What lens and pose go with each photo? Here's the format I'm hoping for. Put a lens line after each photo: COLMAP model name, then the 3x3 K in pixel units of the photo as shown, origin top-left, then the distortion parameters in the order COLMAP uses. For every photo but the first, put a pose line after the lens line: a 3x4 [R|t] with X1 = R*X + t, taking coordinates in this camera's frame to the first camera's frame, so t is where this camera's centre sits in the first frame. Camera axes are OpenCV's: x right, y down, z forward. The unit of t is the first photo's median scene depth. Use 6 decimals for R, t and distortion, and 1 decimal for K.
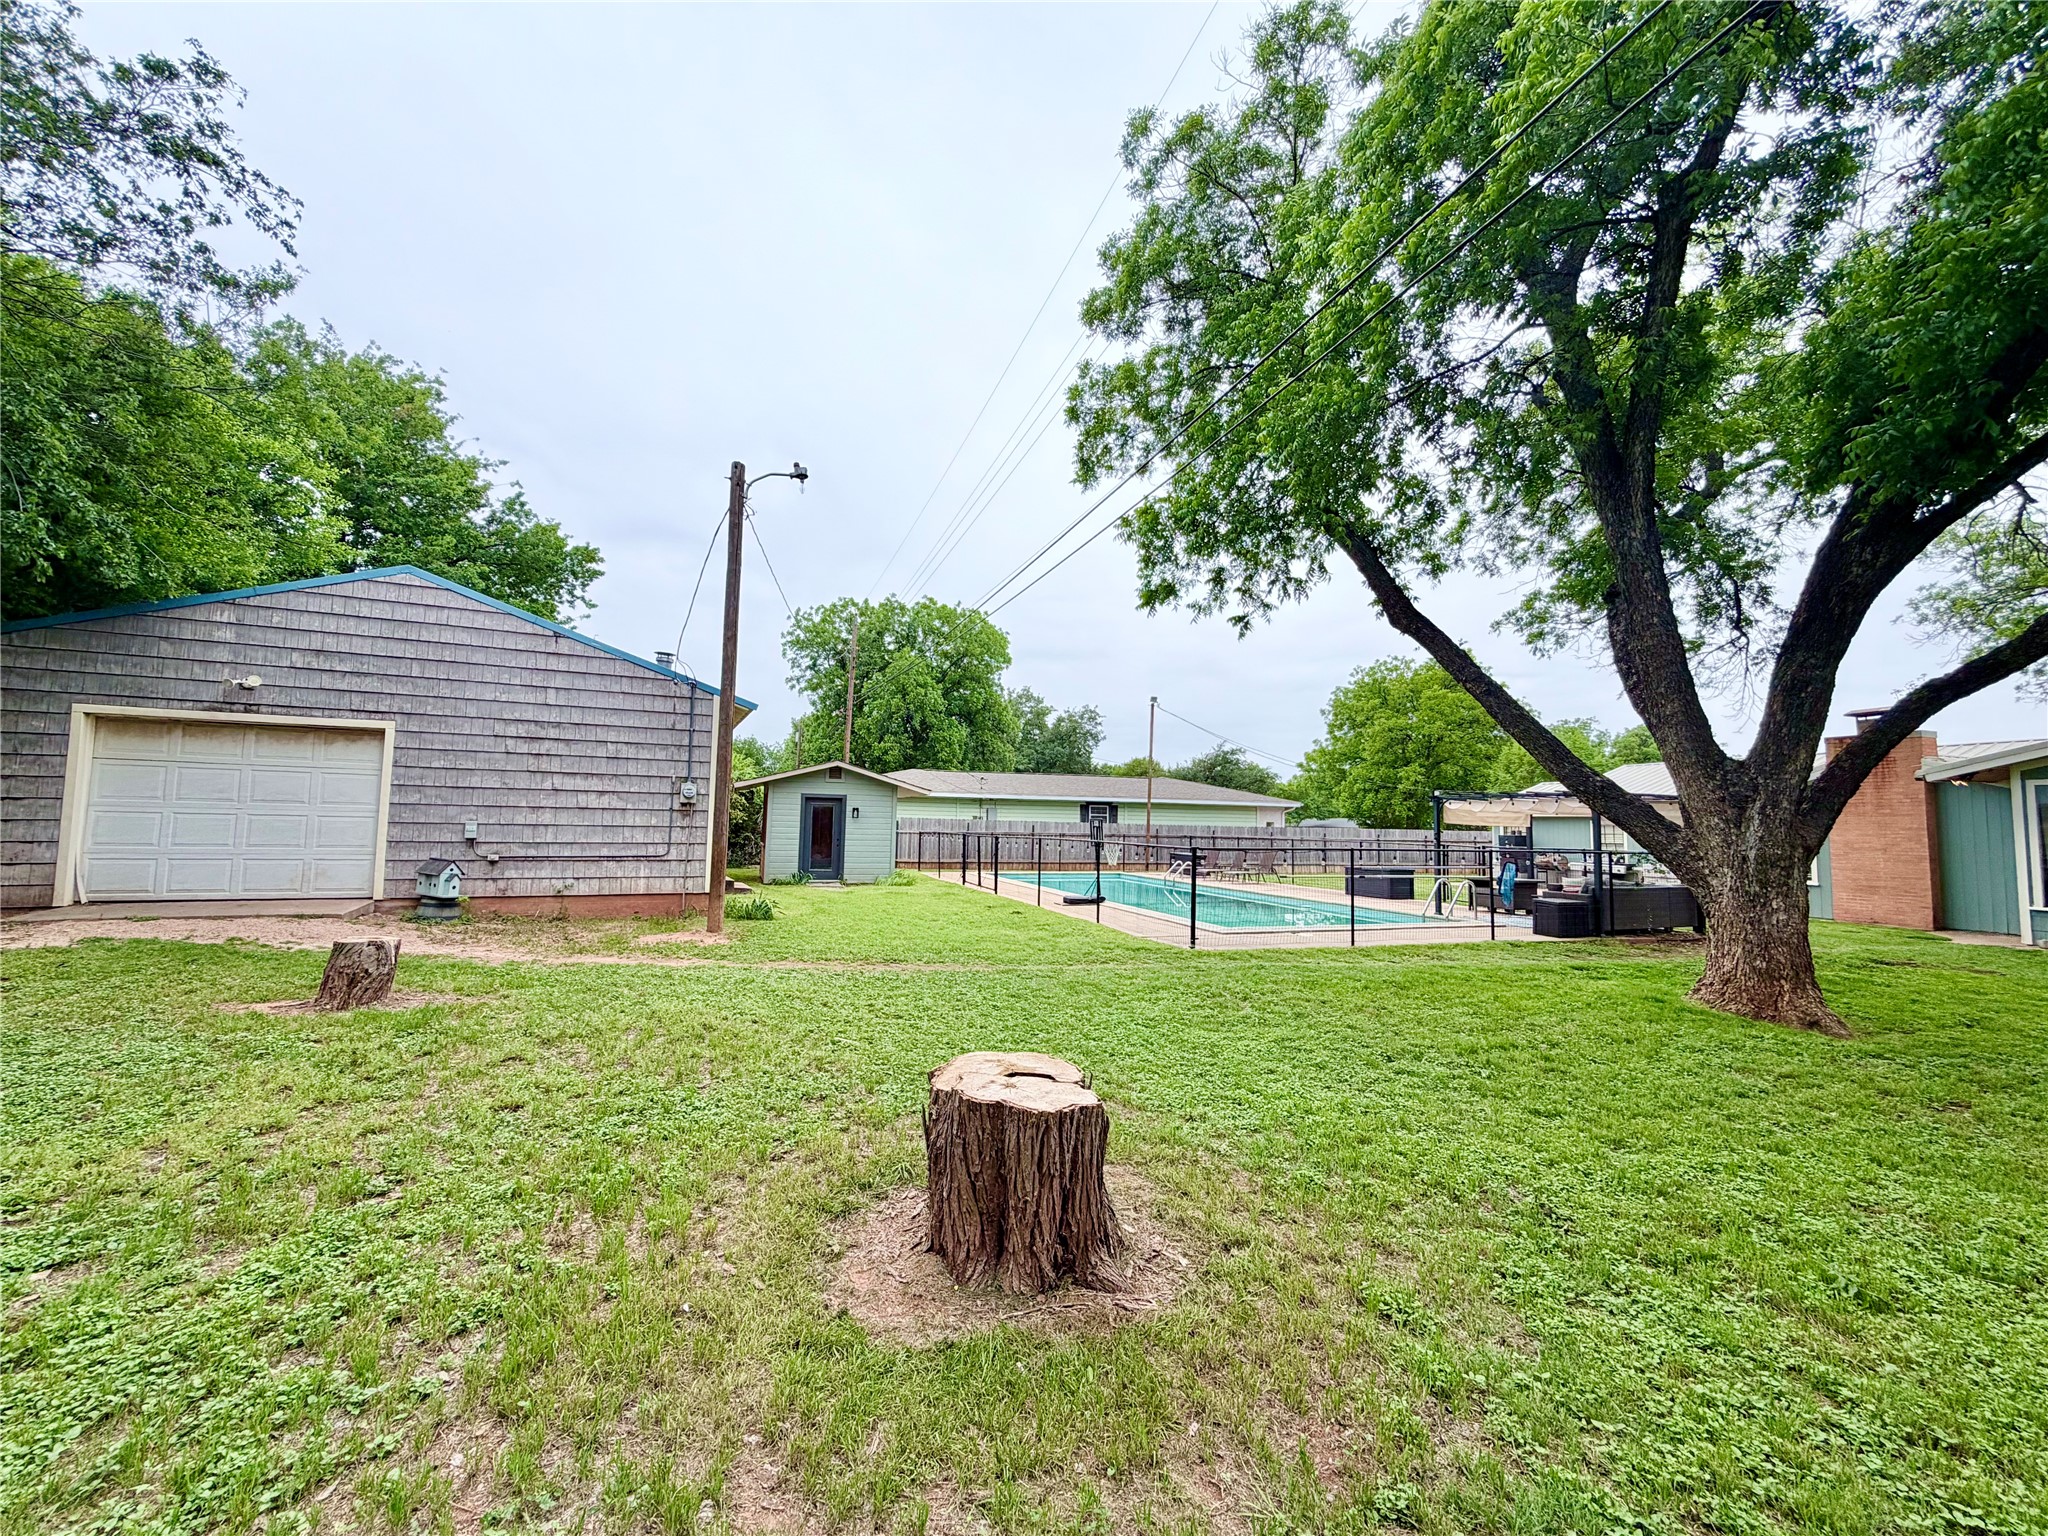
lens RADIAL K [[815.7, 0, 1028.9], [0, 815.7, 775.8], [0, 0, 1]] dist [-0.000701, -0.000276]
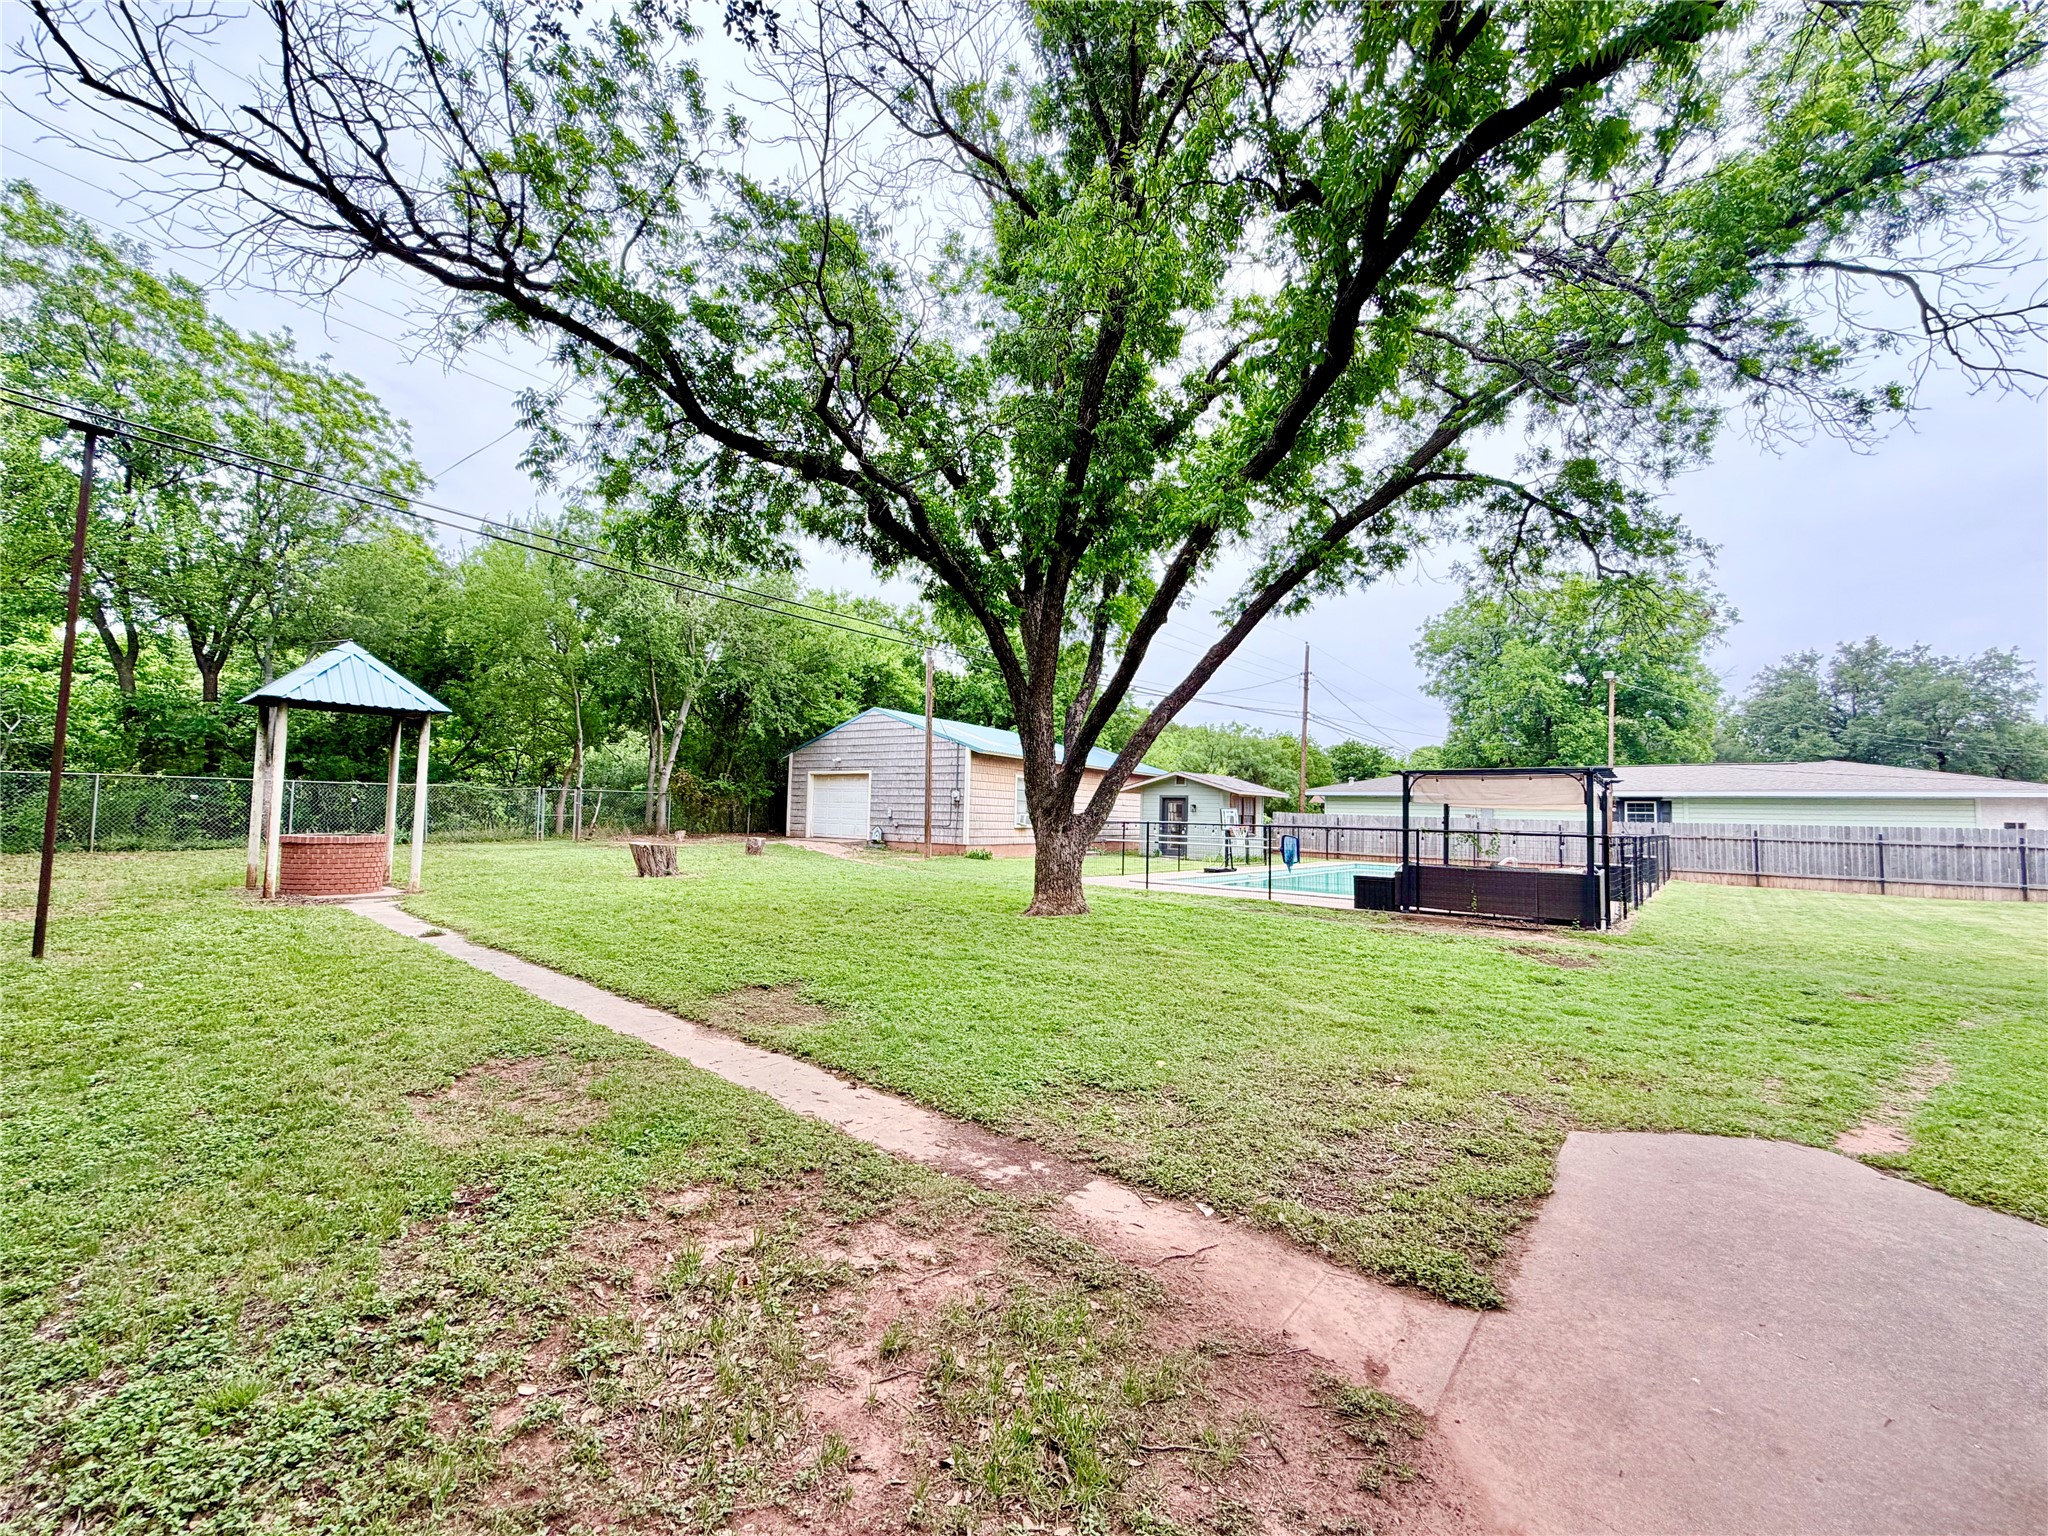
lens RADIAL K [[815.7, 0, 1012.3], [0, 815.7, 768.1], [0, 0, 1]] dist [-0.000701, -0.000276]
pose [[0.723081, -0.039044, -0.689659, 0.517301], [0.032382, 0.999220, -0.022619, -0.001393], [0.690004, -0.005978, 0.723781, -0.210602]]
